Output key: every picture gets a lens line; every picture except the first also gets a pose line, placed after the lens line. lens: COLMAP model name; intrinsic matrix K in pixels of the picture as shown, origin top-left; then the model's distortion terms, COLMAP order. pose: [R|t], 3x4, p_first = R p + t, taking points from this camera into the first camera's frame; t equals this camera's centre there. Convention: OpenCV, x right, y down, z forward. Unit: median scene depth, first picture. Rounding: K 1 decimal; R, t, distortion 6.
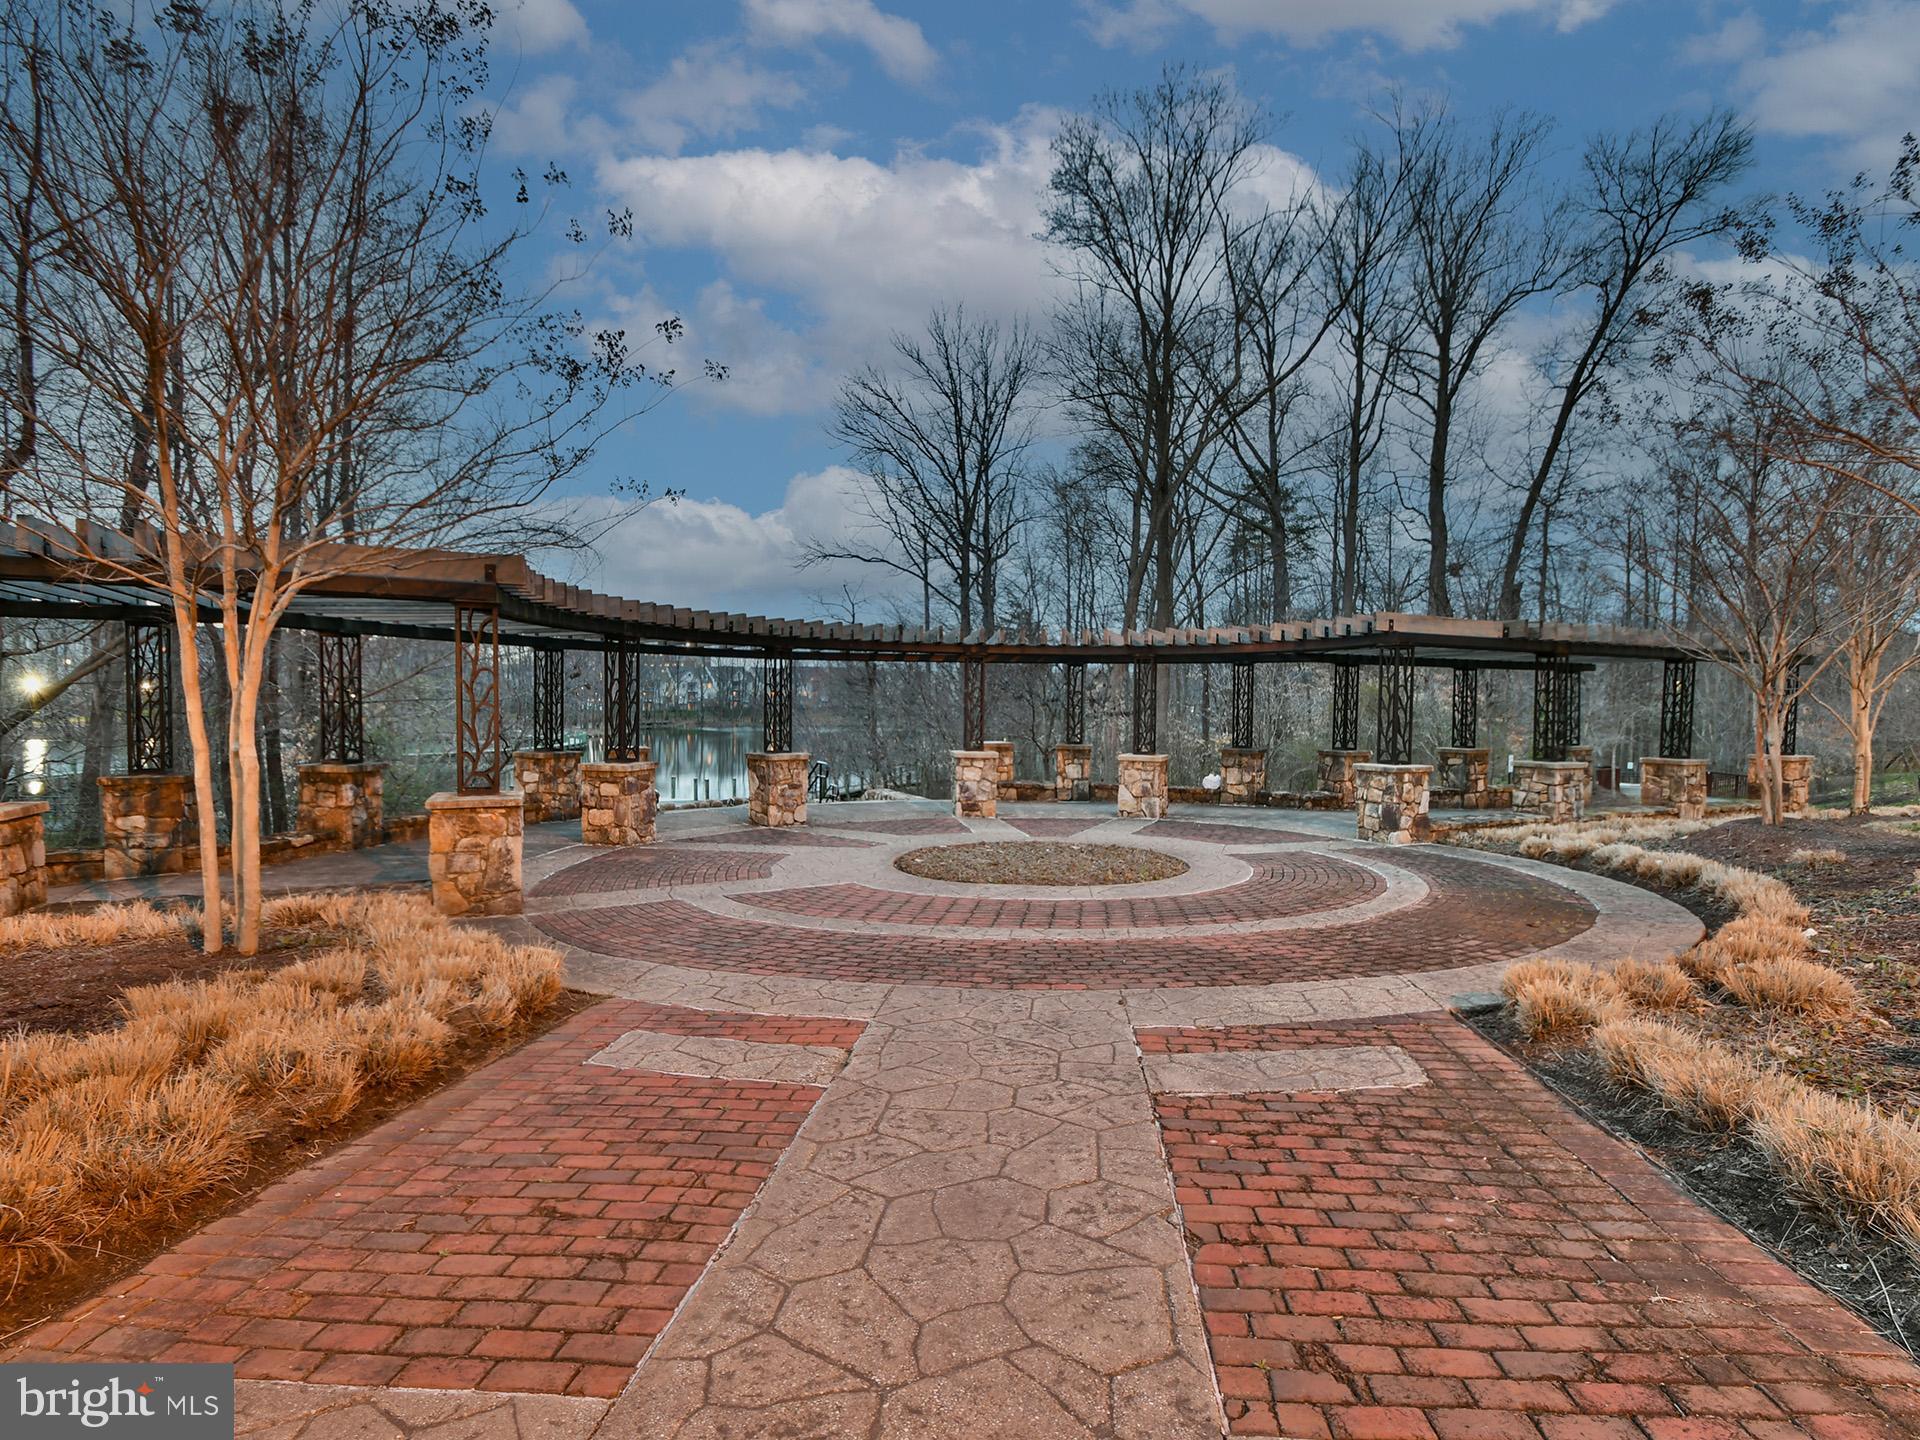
lens RADIAL K [[985.8, 0, 960.0], [0, 985.8, 720.0], [0, 0, 1]] dist [-0.002072, -0.000701]
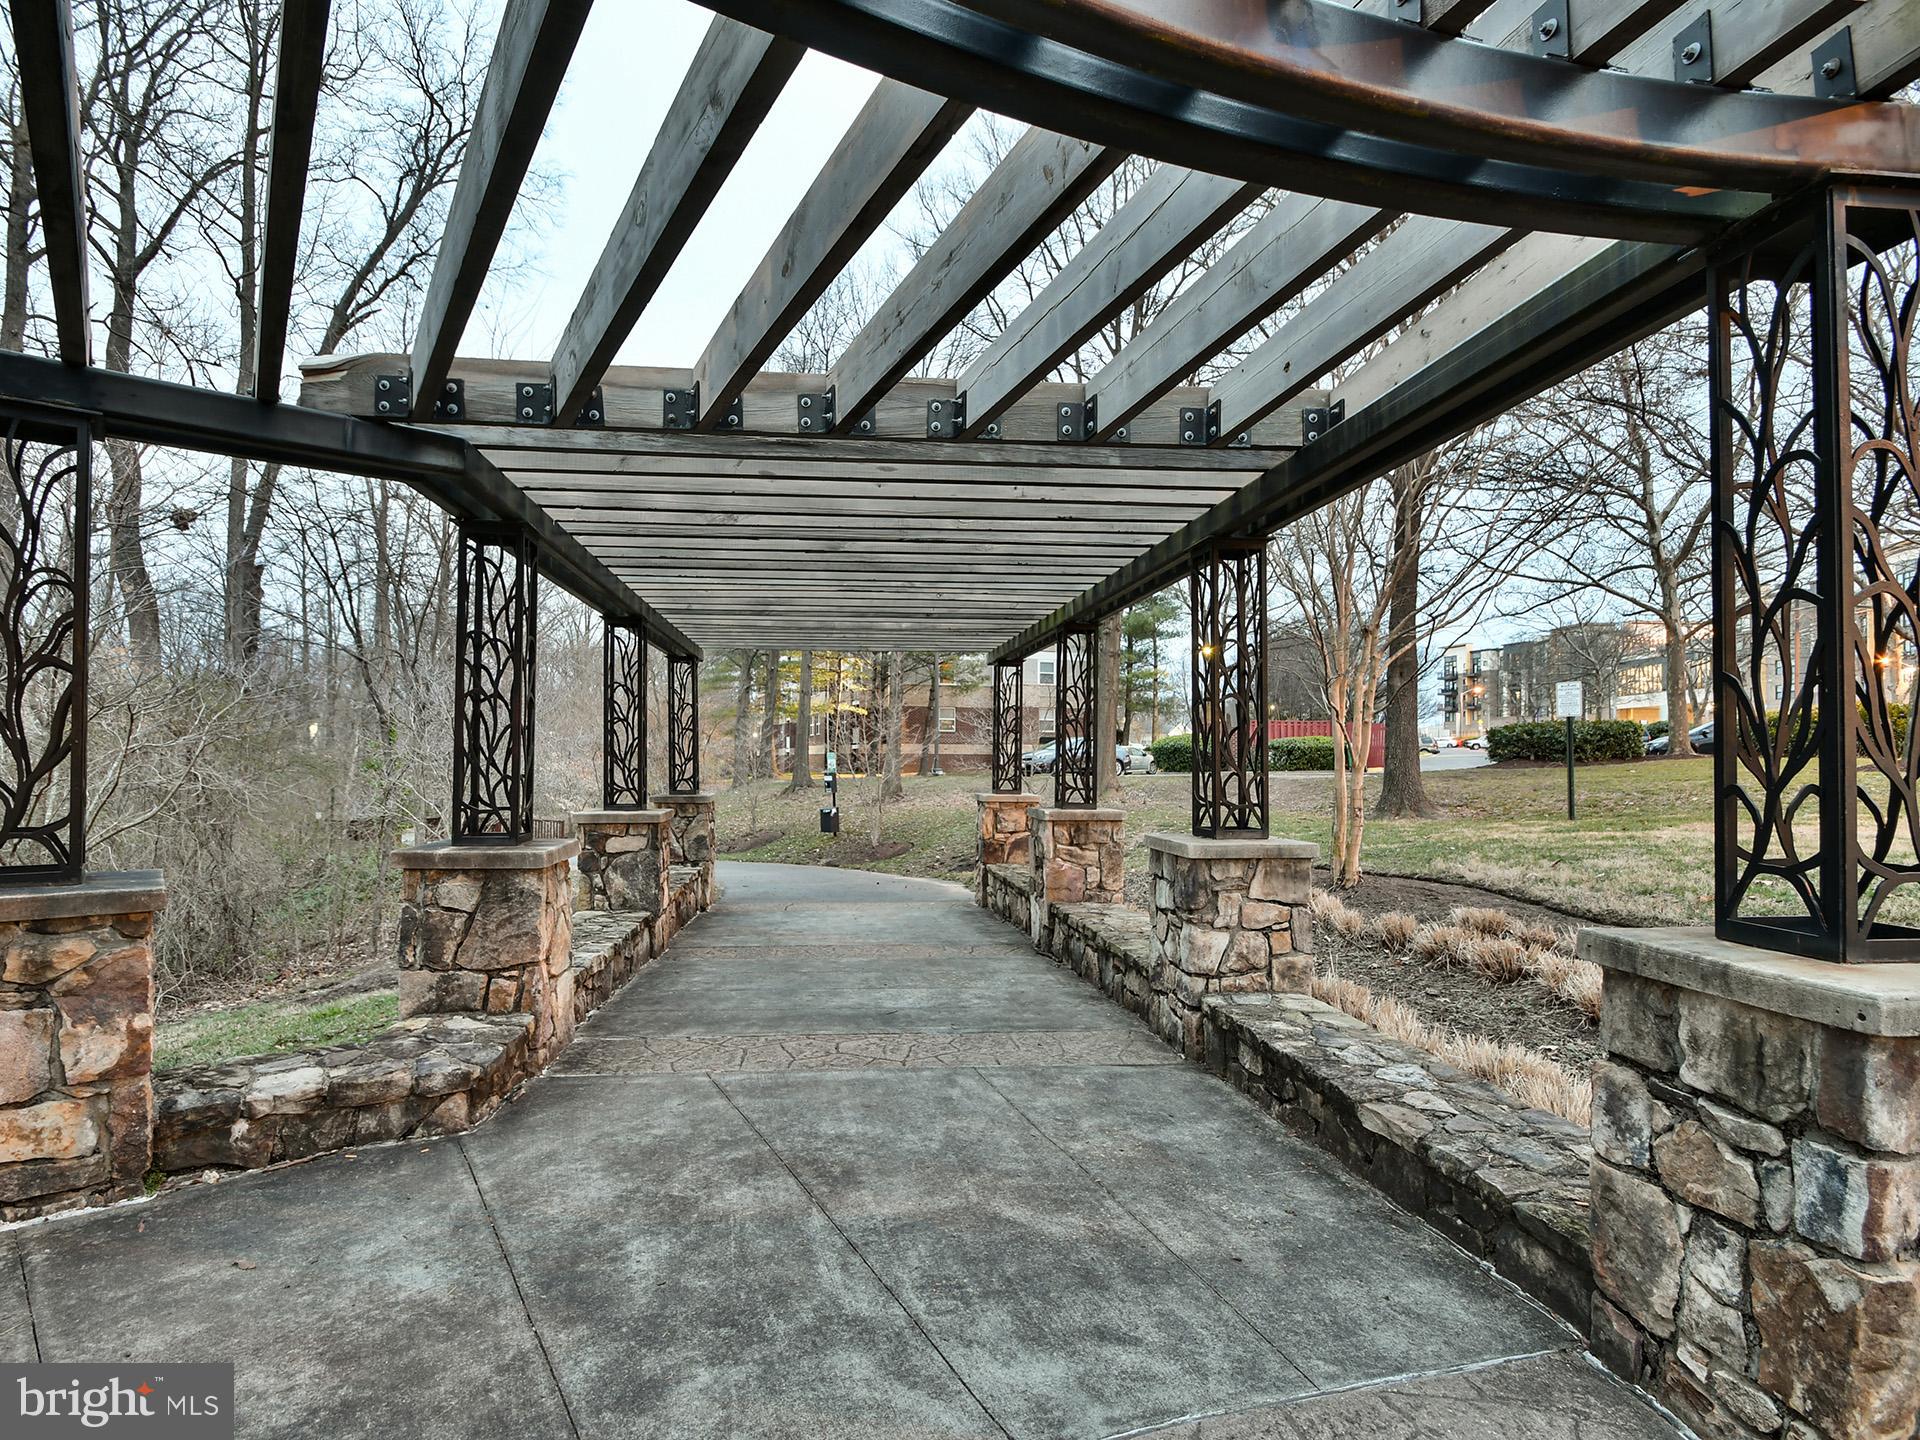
lens RADIAL K [[985.8, 0, 960.0], [0, 985.8, 720.0], [0, 0, 1]] dist [-0.002072, -0.000701]
pose [[0.318715, 0.027810, 0.947442, 0.172713], [0.013725, 0.999329, -0.033950, 0.006953], [-0.947751, 0.023823, 0.318120, 0.800668]]
